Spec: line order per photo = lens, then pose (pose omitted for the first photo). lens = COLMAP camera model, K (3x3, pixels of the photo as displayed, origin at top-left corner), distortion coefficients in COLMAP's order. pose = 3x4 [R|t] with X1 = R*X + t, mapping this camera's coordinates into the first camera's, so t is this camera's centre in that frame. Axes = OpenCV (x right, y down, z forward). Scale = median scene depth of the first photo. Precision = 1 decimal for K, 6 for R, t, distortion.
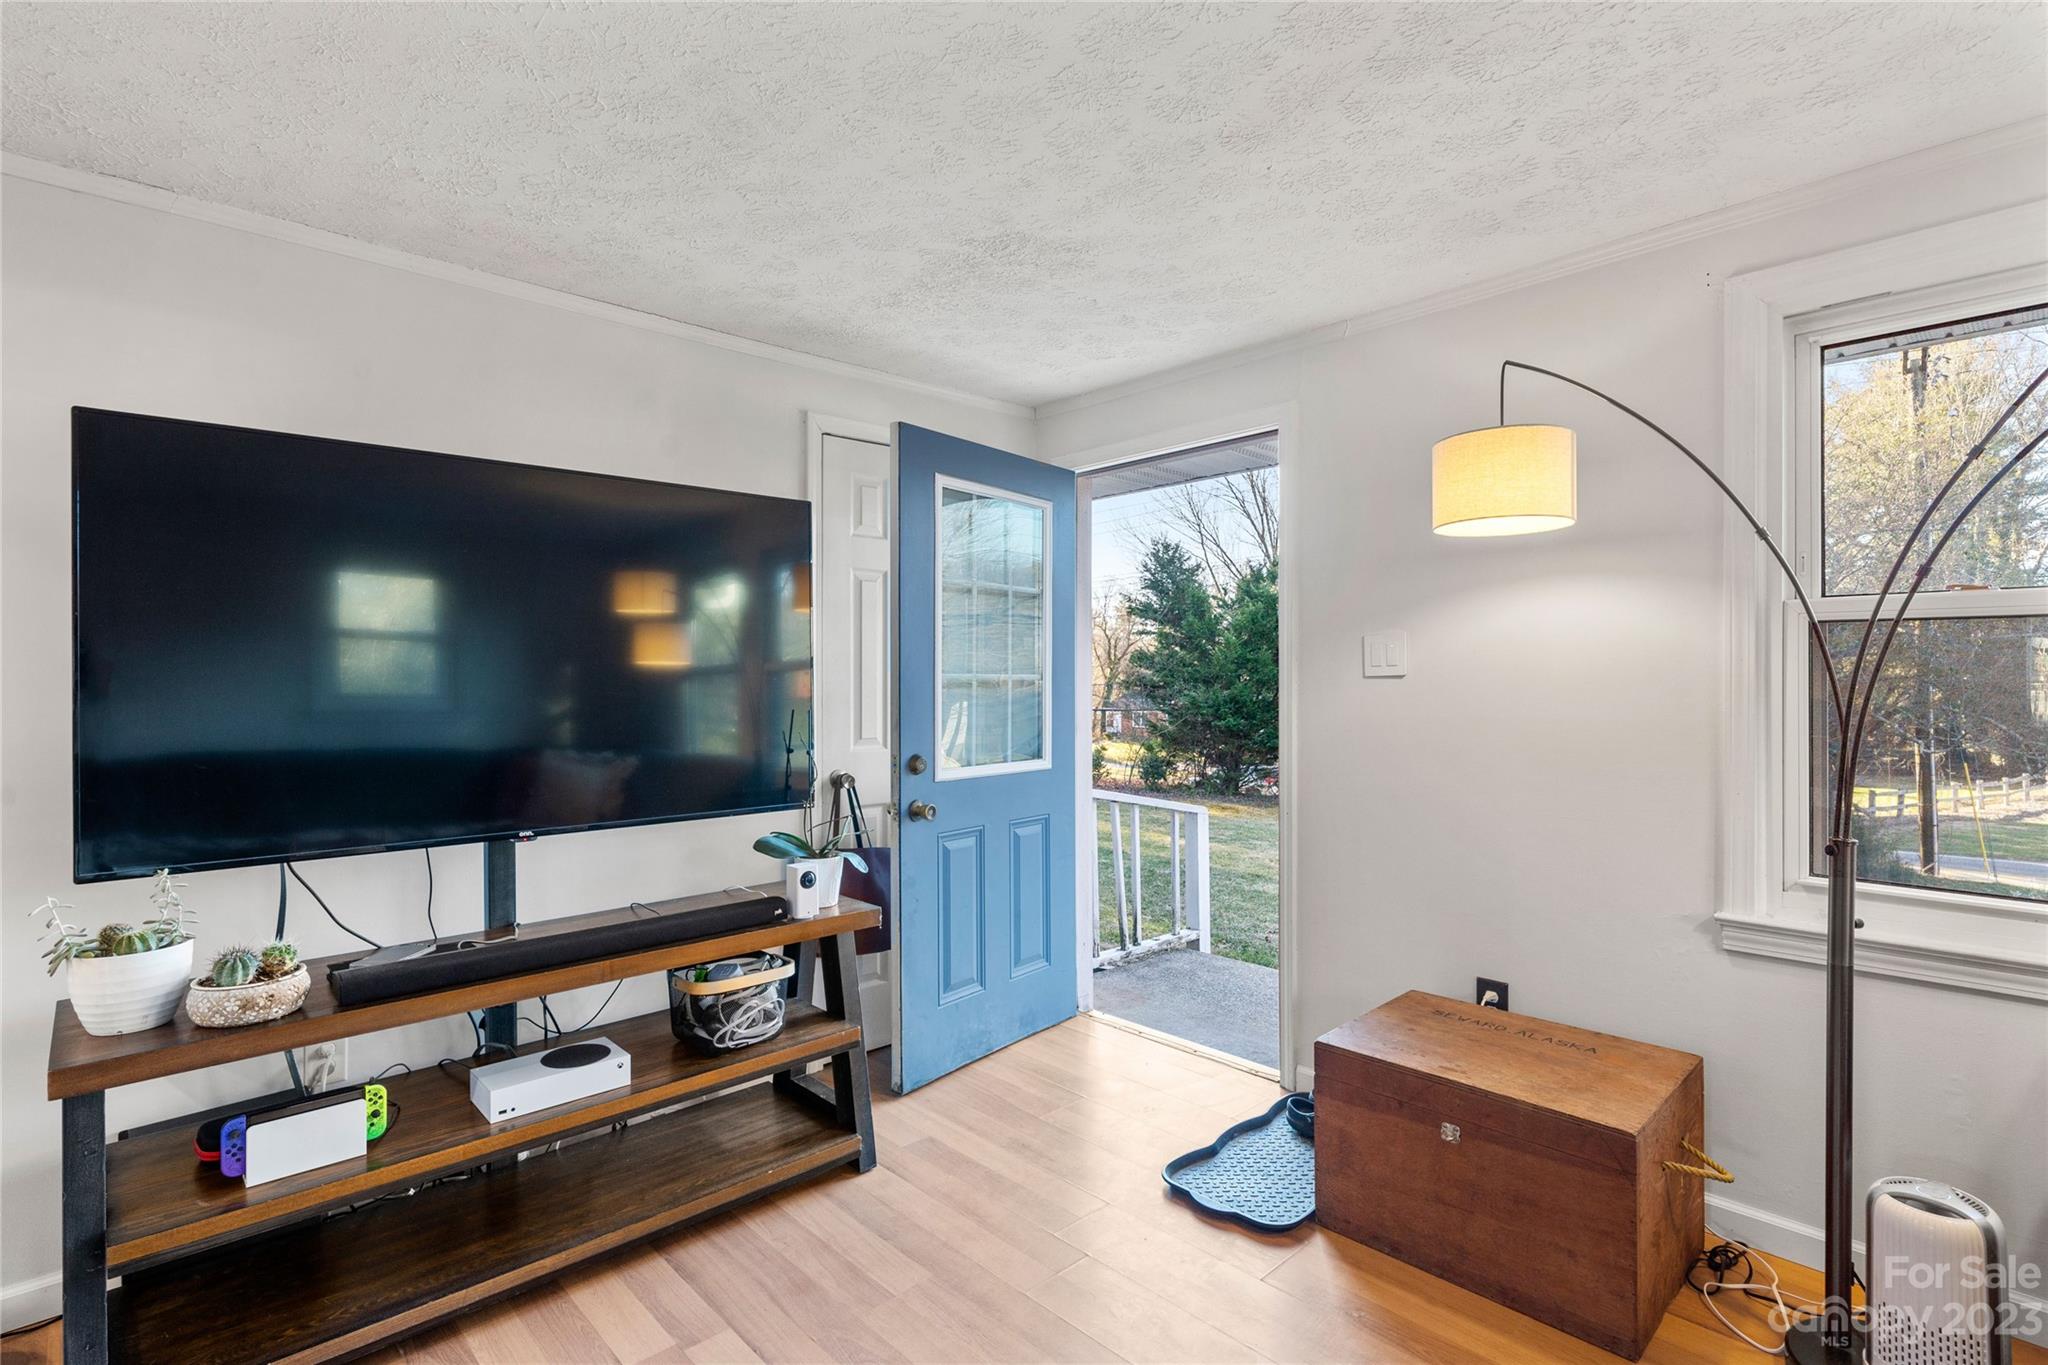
lens RADIAL K [[985.8, 0, 1028.5], [0, 985.8, 676.5], [0, 0, 1]] dist [0.002140, 0.000435]
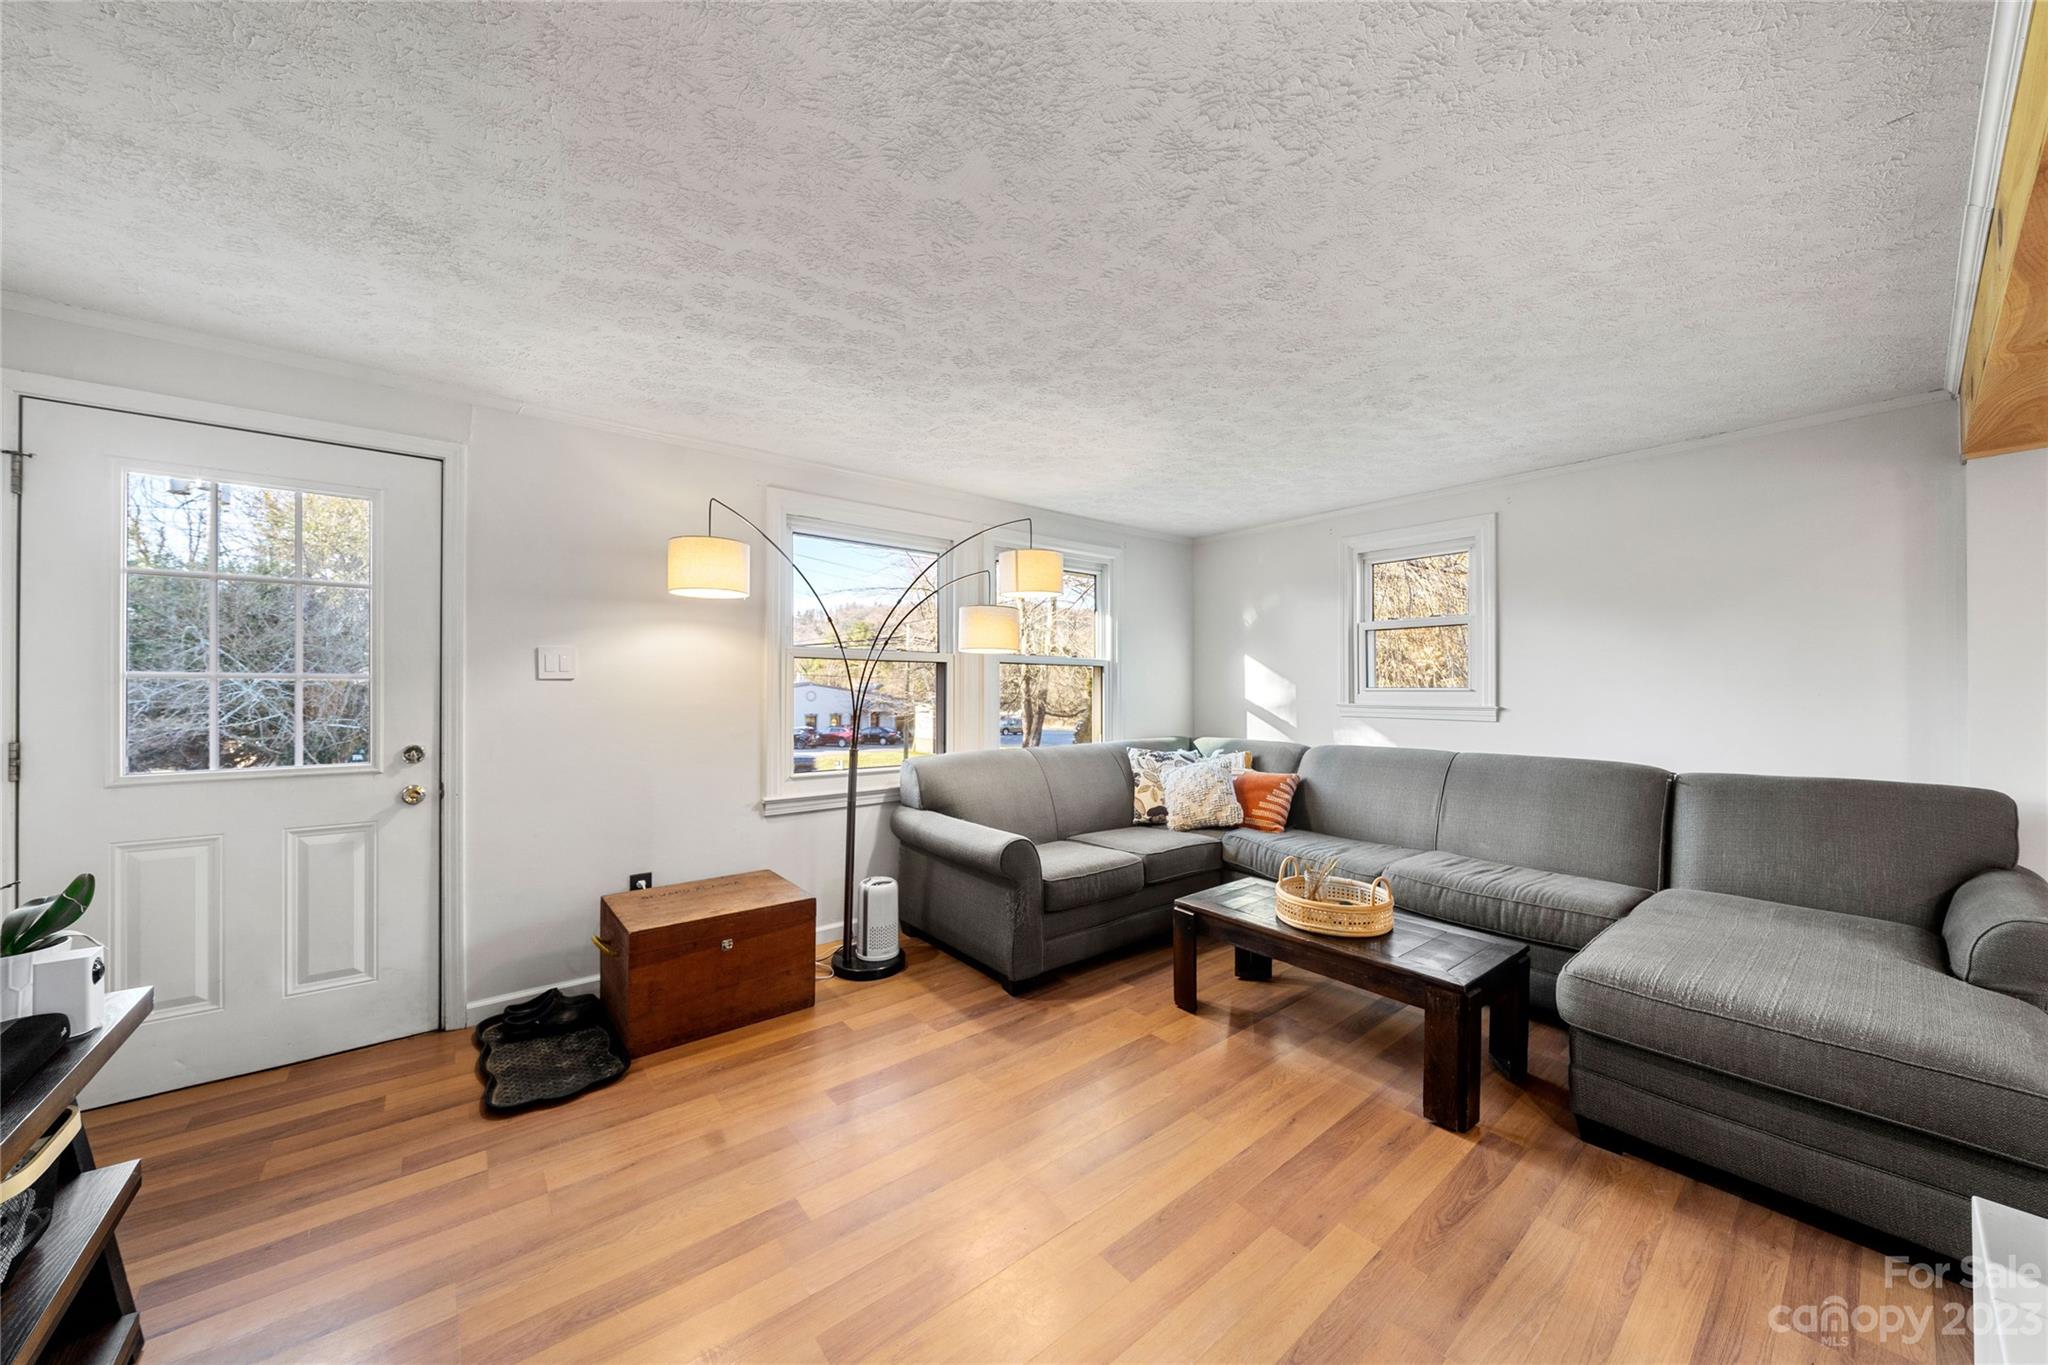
lens RADIAL K [[720.9, 0, 1026.3], [0, 720.9, 659.2], [0, 0, 1]] dist [-0.000412, -0.000042]
pose [[0.076627, 0.038362, 0.996322, -0.754914], [-0.008930, 0.999246, -0.037787, 0.006477], [-0.997020, -0.006002, 0.076912, 0.359547]]
